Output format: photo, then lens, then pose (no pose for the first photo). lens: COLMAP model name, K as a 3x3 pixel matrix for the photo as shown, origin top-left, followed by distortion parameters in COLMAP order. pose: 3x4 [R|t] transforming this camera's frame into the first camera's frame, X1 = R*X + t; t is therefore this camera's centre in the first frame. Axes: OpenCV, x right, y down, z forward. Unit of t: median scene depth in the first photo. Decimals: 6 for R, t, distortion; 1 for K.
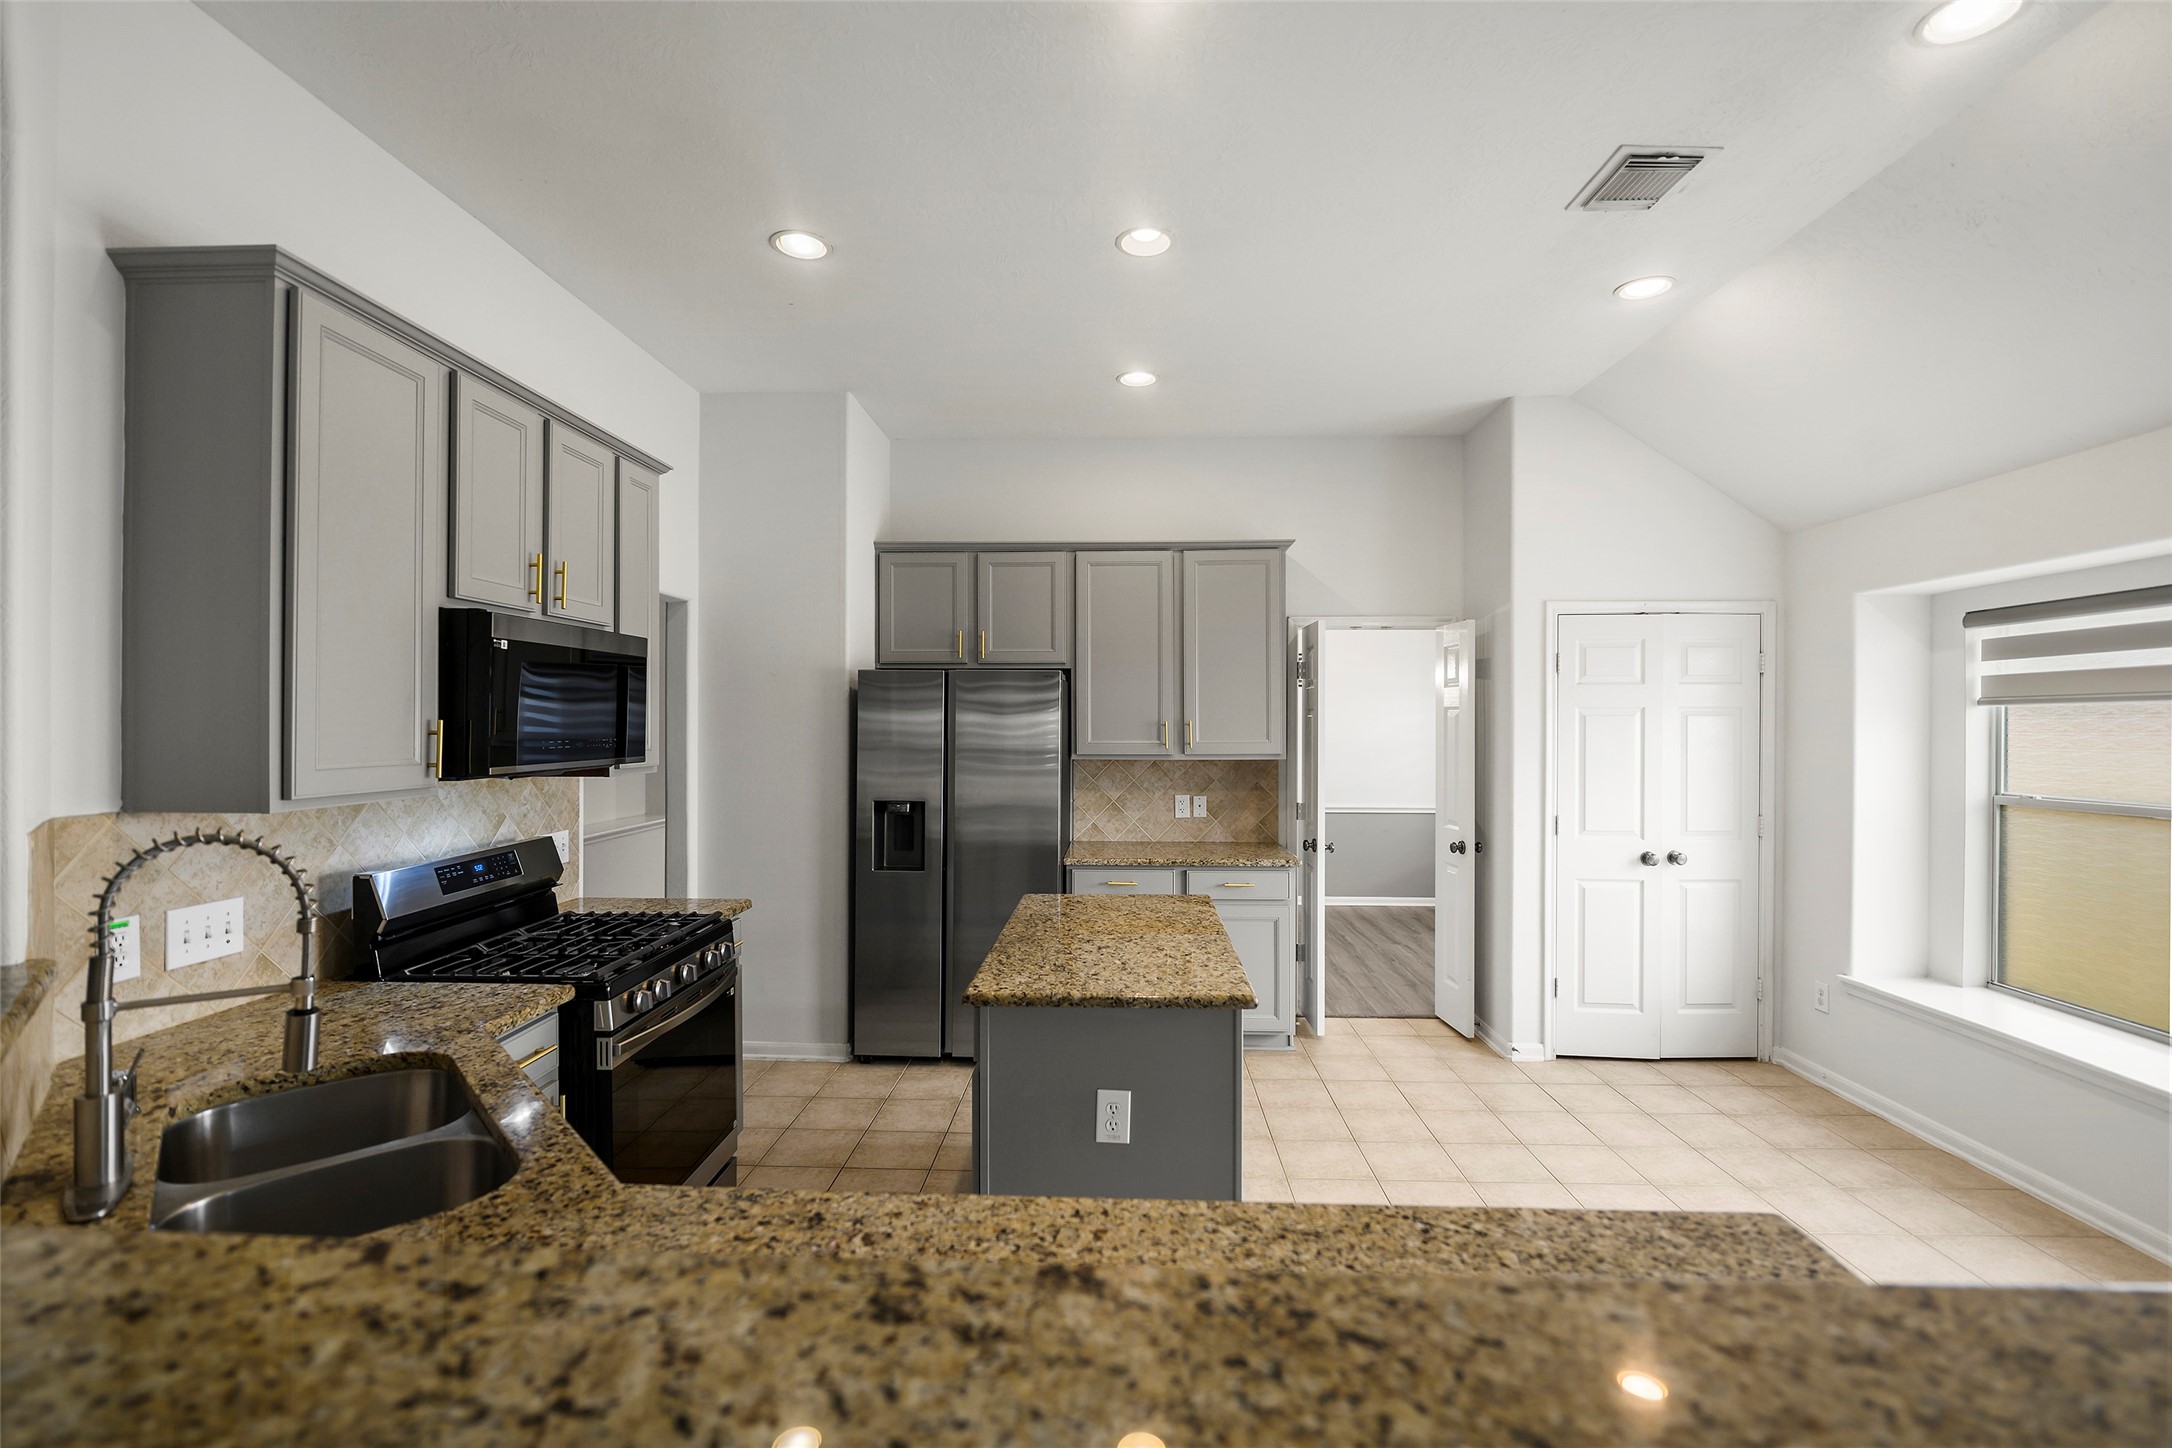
lens RADIAL K [[972.8, 0, 1081.9], [0, 972.8, 724.3], [0, 0, 1]] dist [-0.004112, -0.000443]
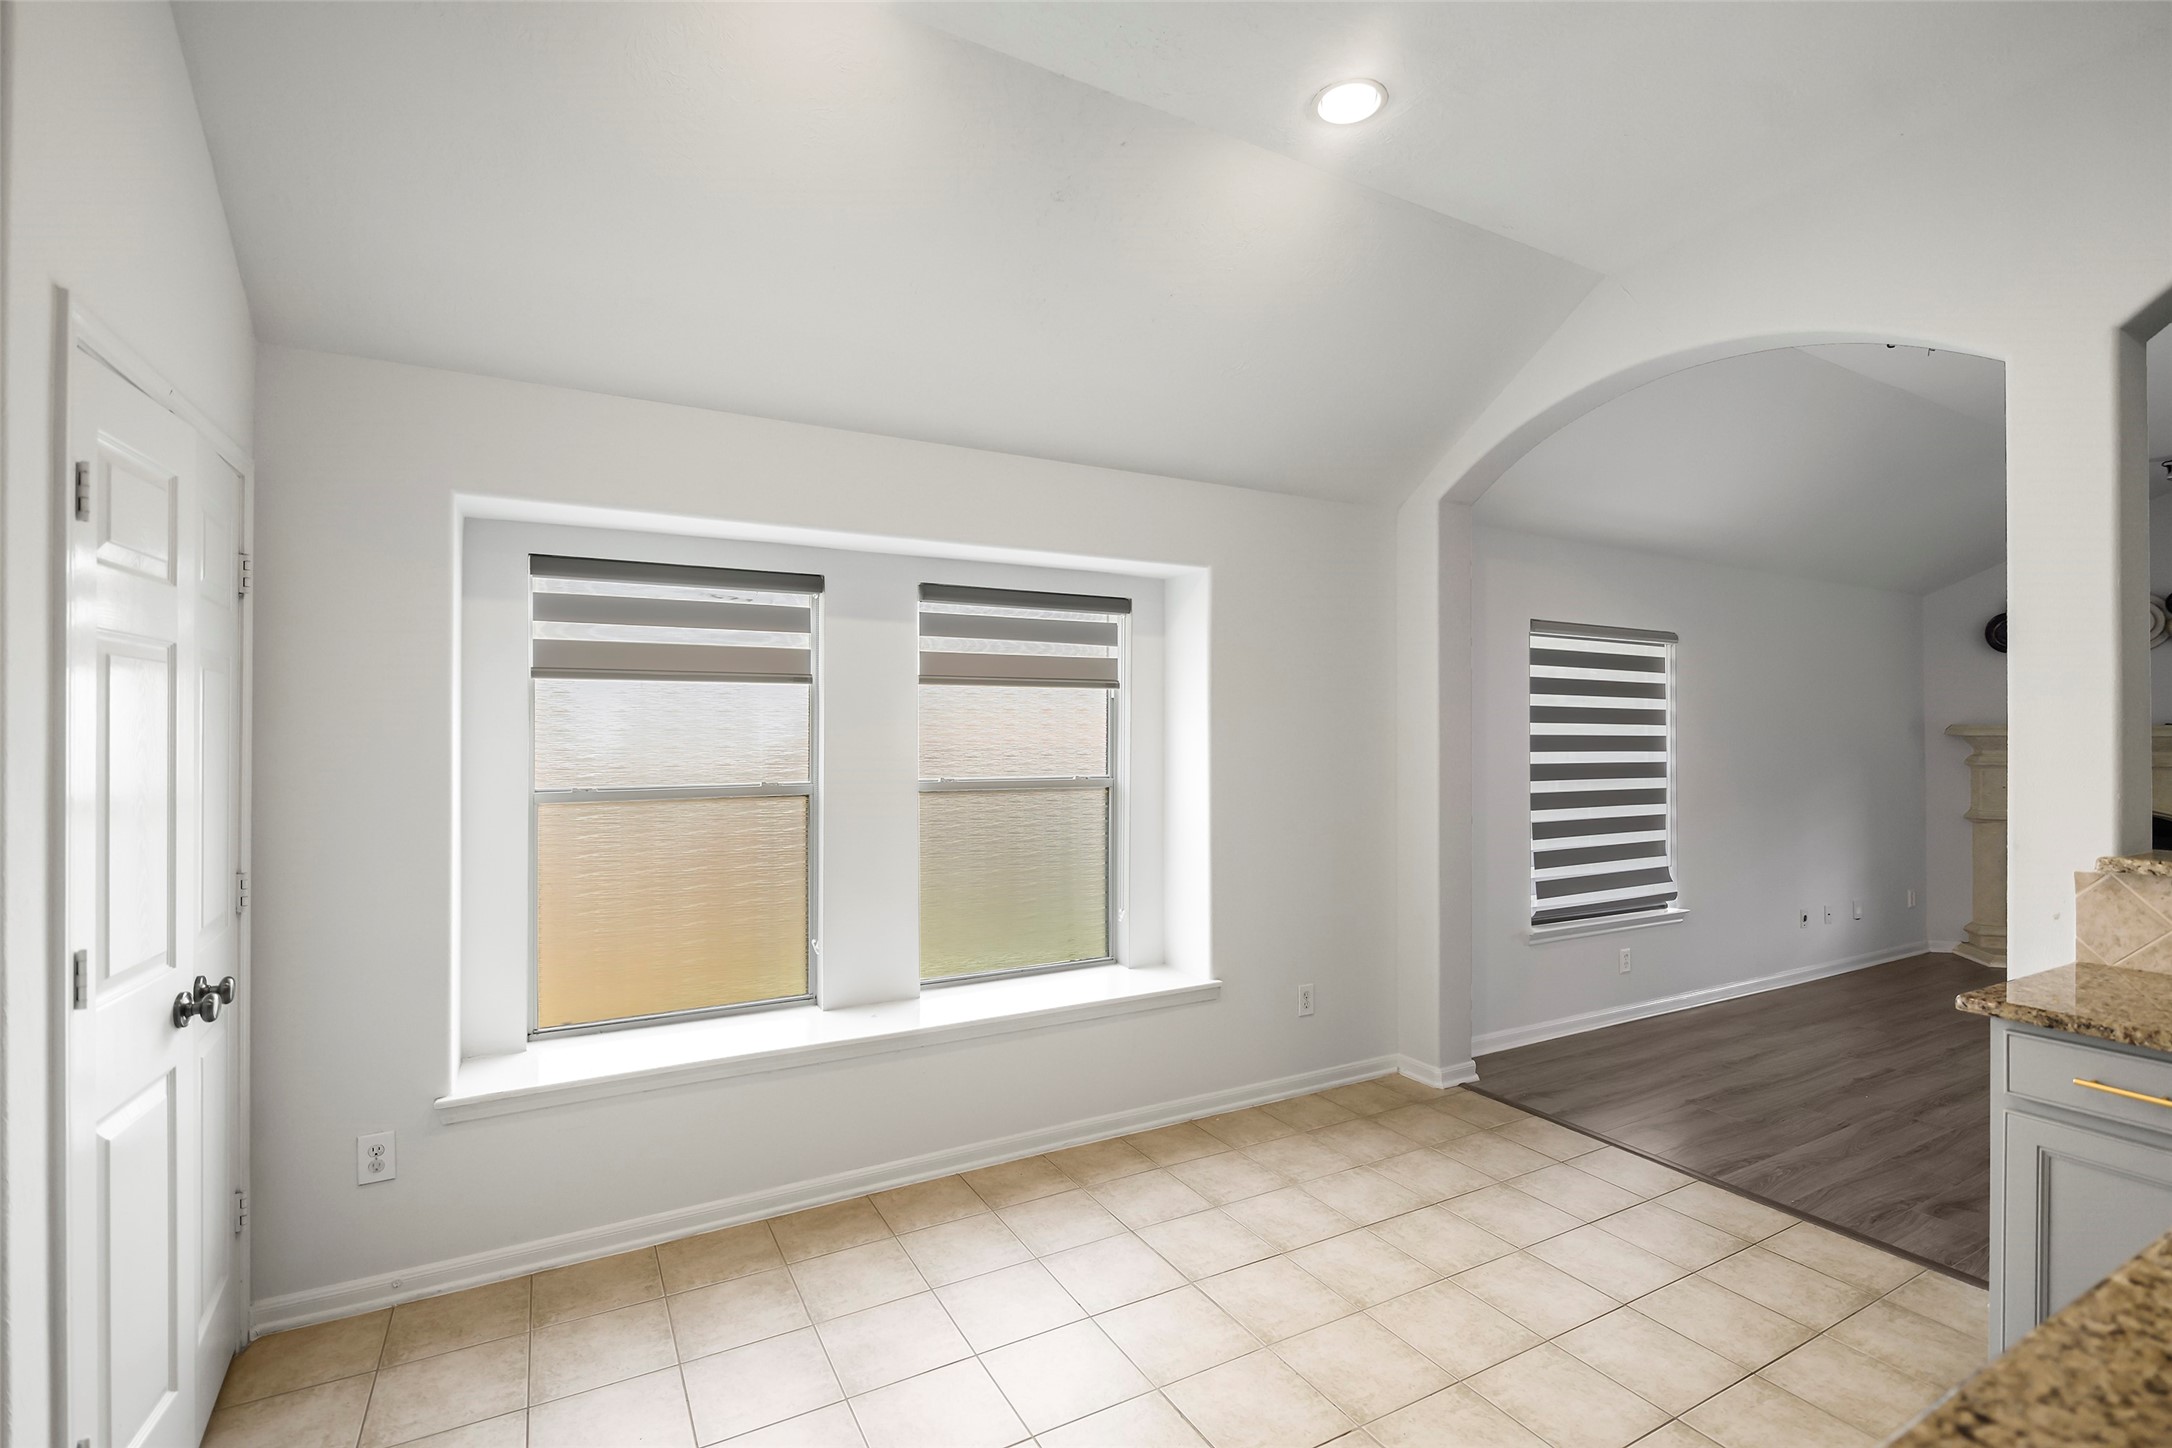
lens RADIAL K [[972.8, 0, 1084.4], [0, 972.8, 720.9], [0, 0, 1]] dist [-0.004112, -0.000443]
pose [[-0.495316, -0.009529, 0.868660, 0.030184], [-0.004290, 0.999954, 0.008523, 0.005199], [-0.868702, 0.000495, -0.495335, 0.868595]]
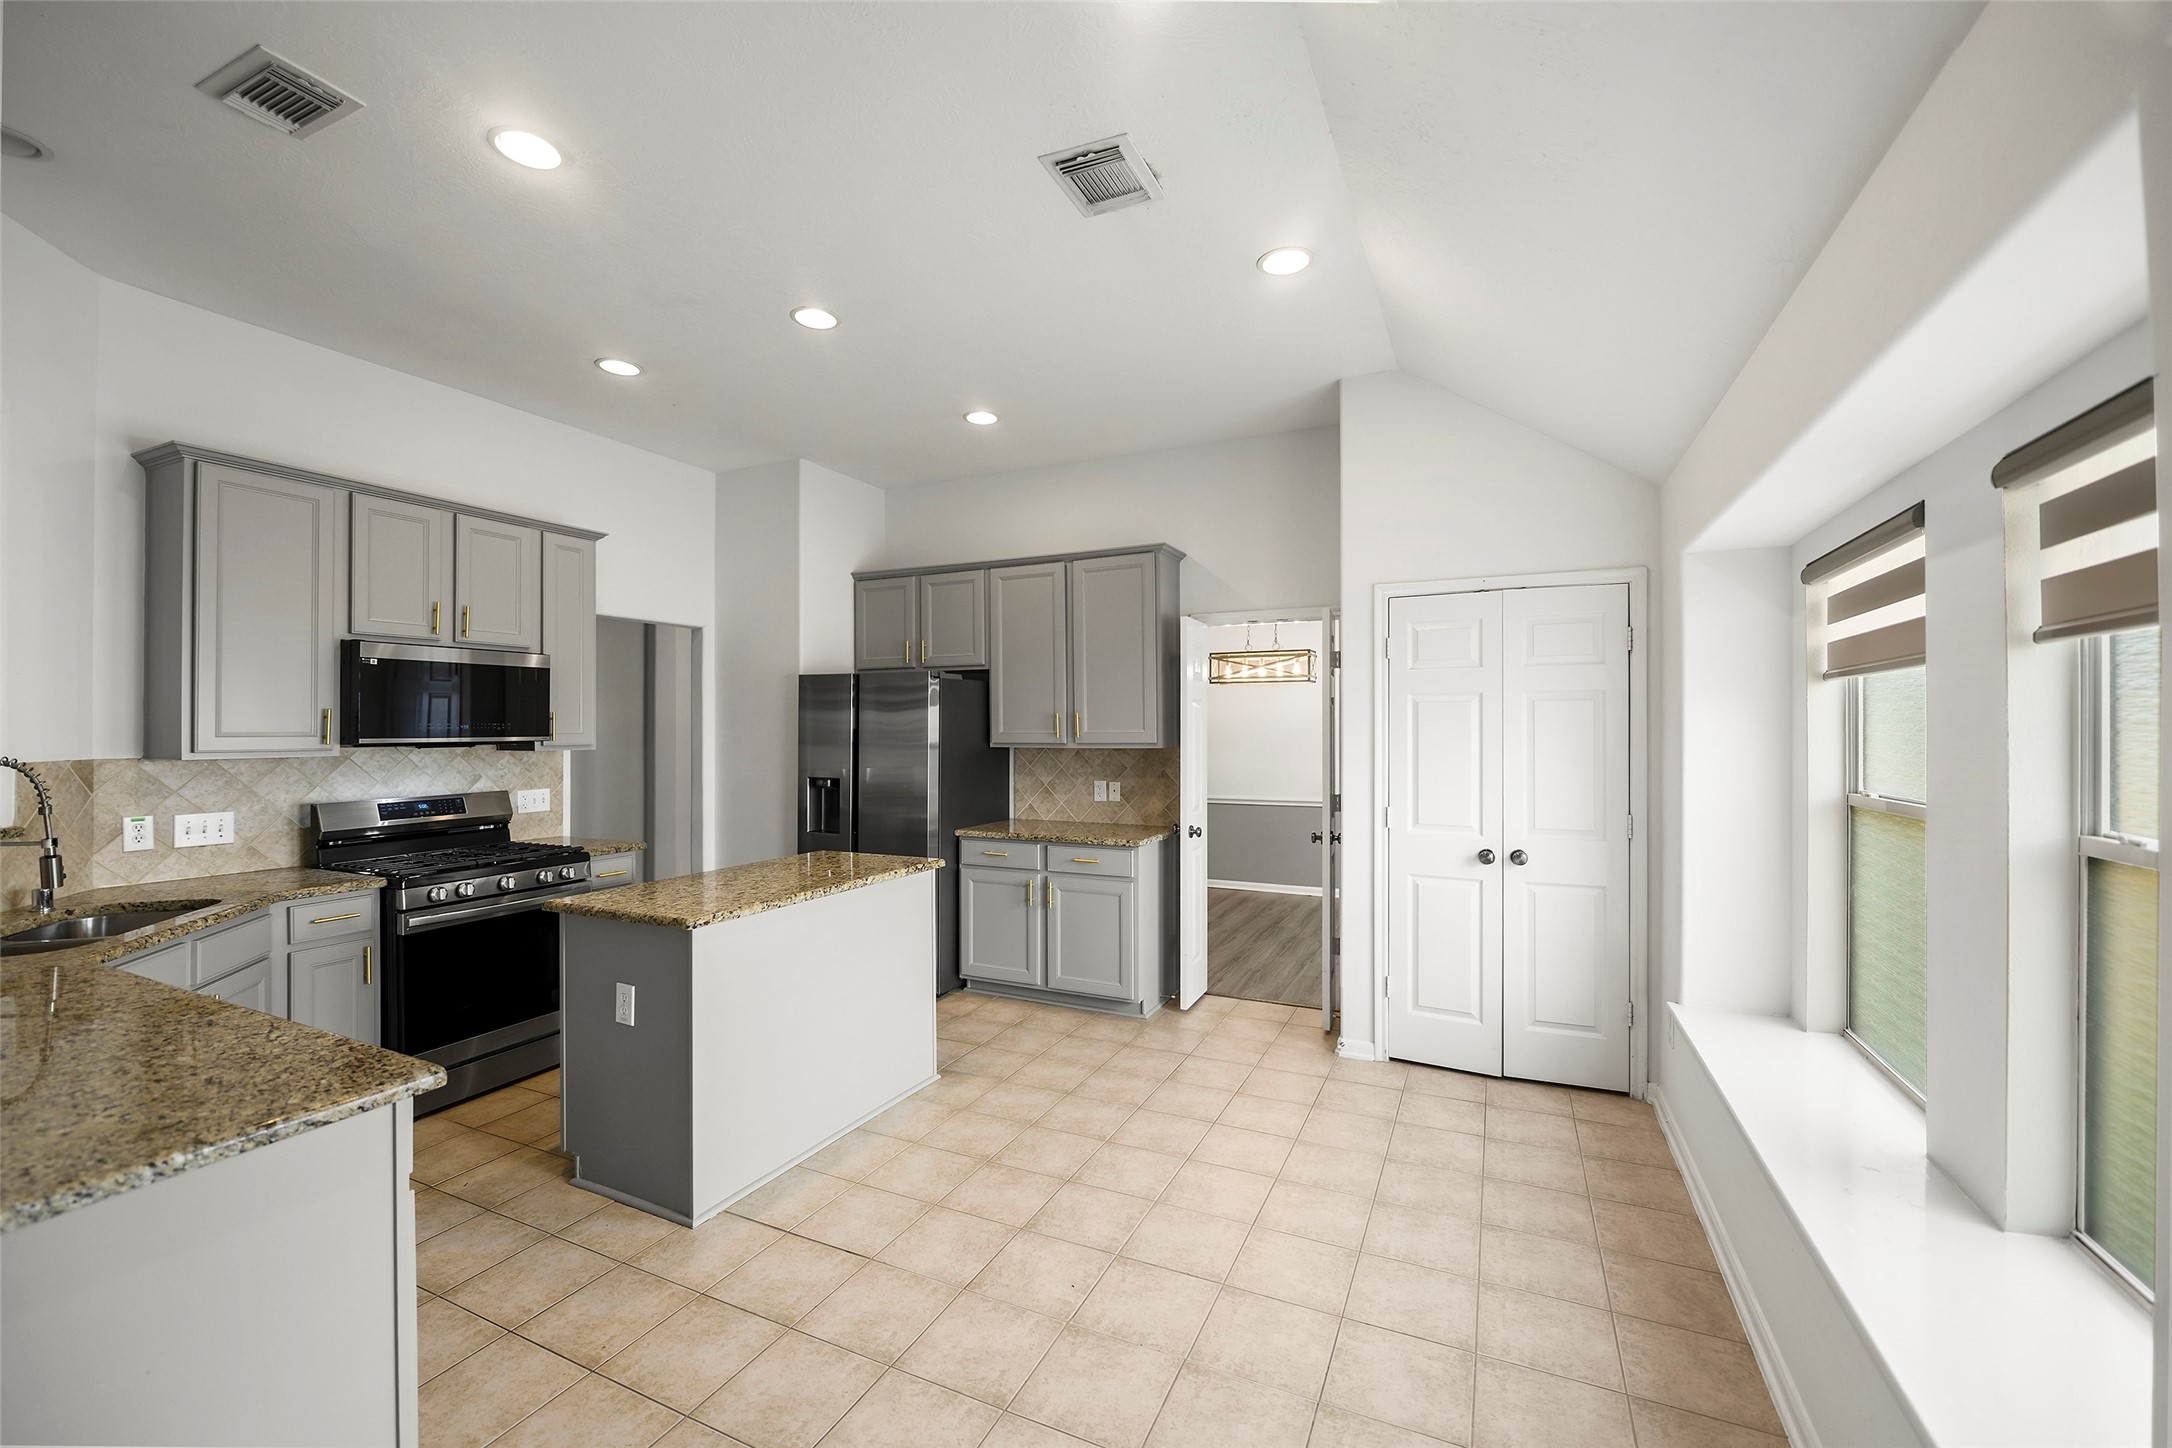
lens RADIAL K [[887.1, 0, 1085.2], [0, 887.1, 723.7], [0, 0, 1]] dist [-0.003007, 0.000156]
pose [[0.916661, -0.004954, -0.399634, 0.570869], [0.001955, 0.999967, -0.007910, 0.018235], [0.399660, 0.006470, 0.916641, 0.077187]]
